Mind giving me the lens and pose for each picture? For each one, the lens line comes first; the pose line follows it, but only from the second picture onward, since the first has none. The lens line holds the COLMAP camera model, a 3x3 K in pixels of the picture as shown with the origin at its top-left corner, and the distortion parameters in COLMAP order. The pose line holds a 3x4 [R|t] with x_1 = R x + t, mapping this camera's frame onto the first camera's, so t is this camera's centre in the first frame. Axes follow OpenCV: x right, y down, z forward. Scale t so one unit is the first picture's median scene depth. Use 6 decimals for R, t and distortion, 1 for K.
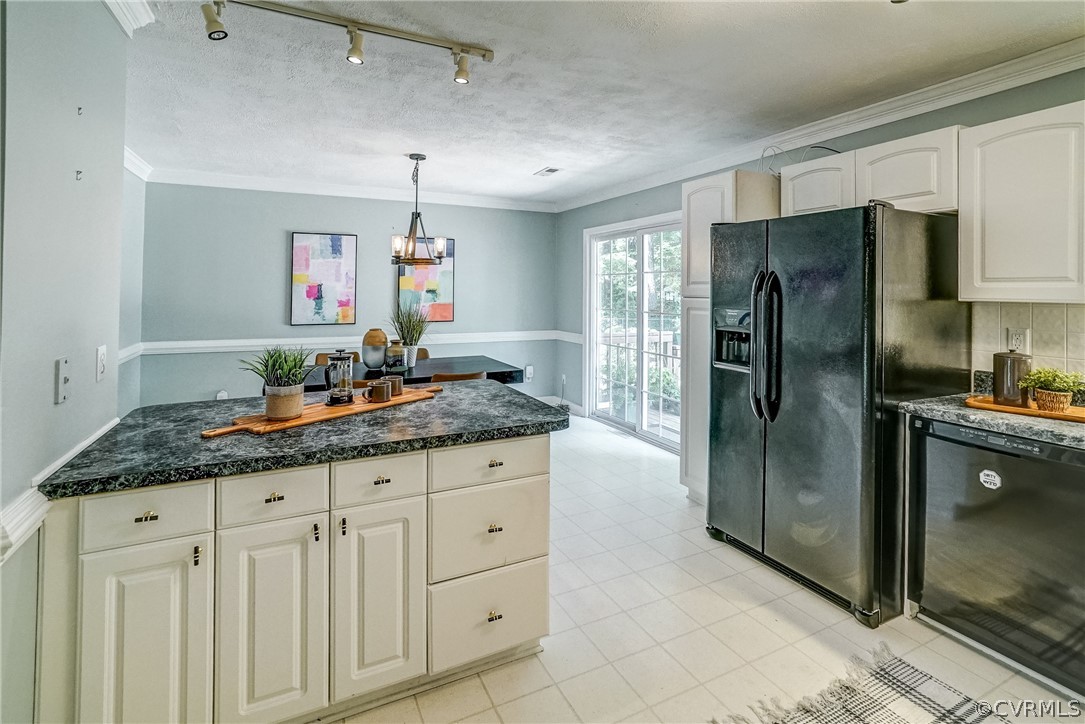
lens RADIAL K [[514.6, 0, 544.0], [0, 514.6, 294.2], [0, 0, 1]] dist [-0.036419, 0.021429]
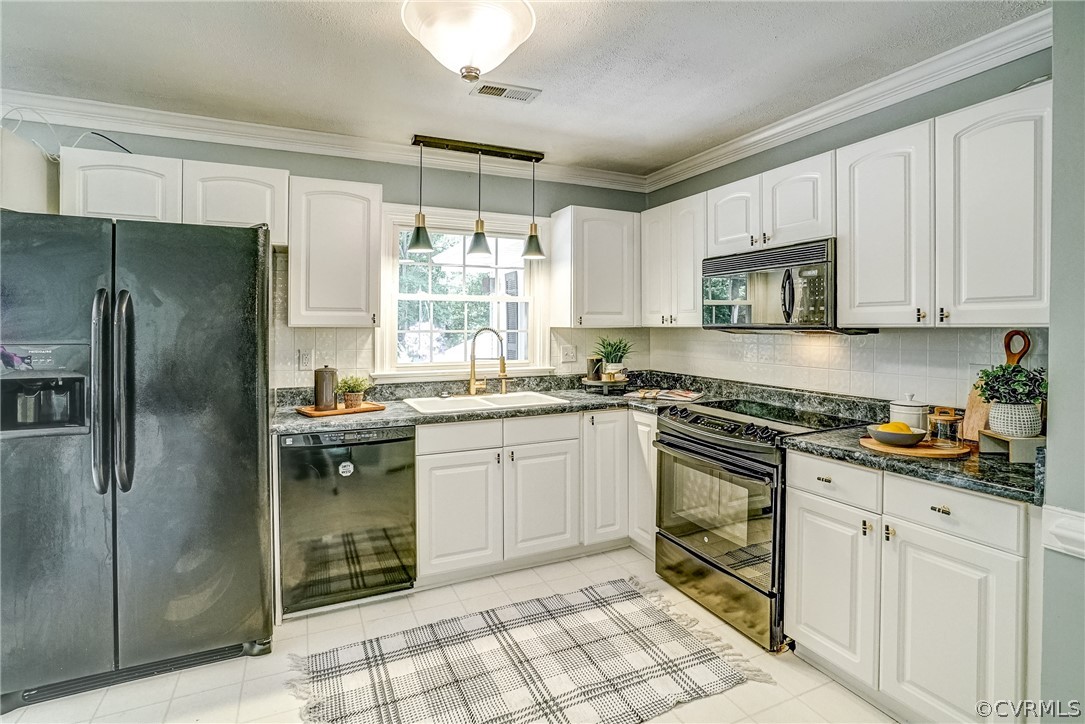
lens RADIAL K [[521.9, 0, 529.6], [0, 521.9, 333.0], [0, 0, 1]] dist [-0.079809, 0.038747]
pose [[0.041855, -0.020793, 0.998907, -0.298257], [0.010453, 0.999738, 0.020372, 0.008904], [-0.999069, 0.009588, 0.042061, 0.414841]]
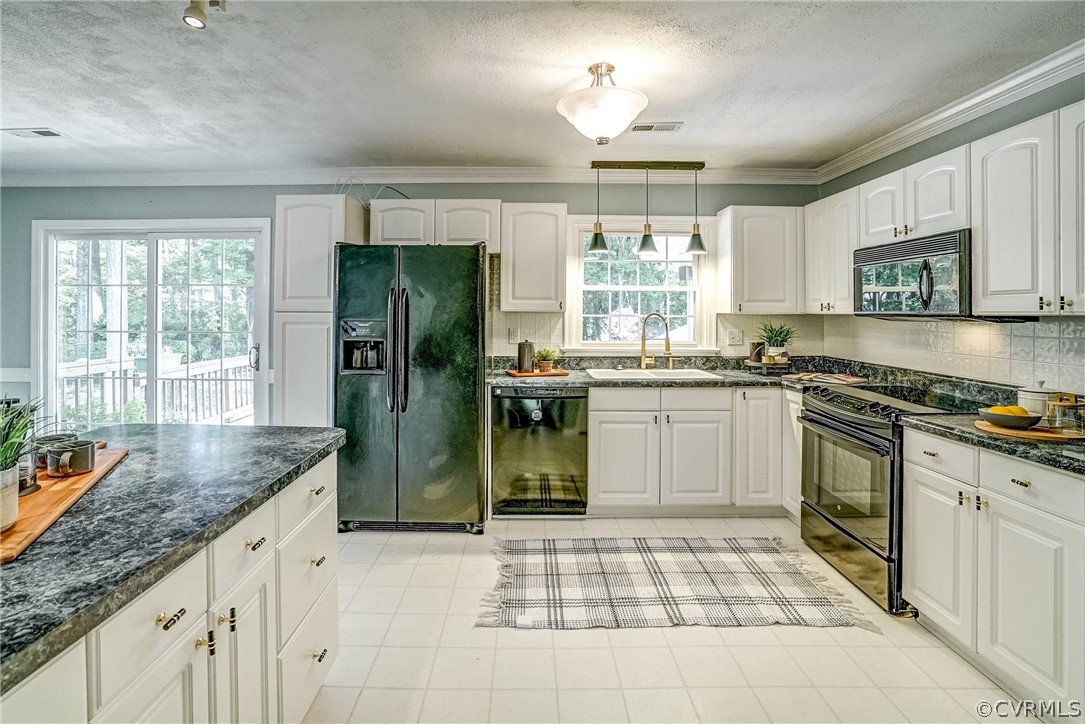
lens RADIAL K [[521.9, 0, 529.6], [0, 521.9, 333.0], [0, 0, 1]] dist [-0.079809, 0.038747]
pose [[0.440678, -0.042127, 0.896676, -0.588210], [0.007417, 0.999035, 0.043291, 0.010187], [-0.897635, -0.012427, 0.440565, 0.207488]]
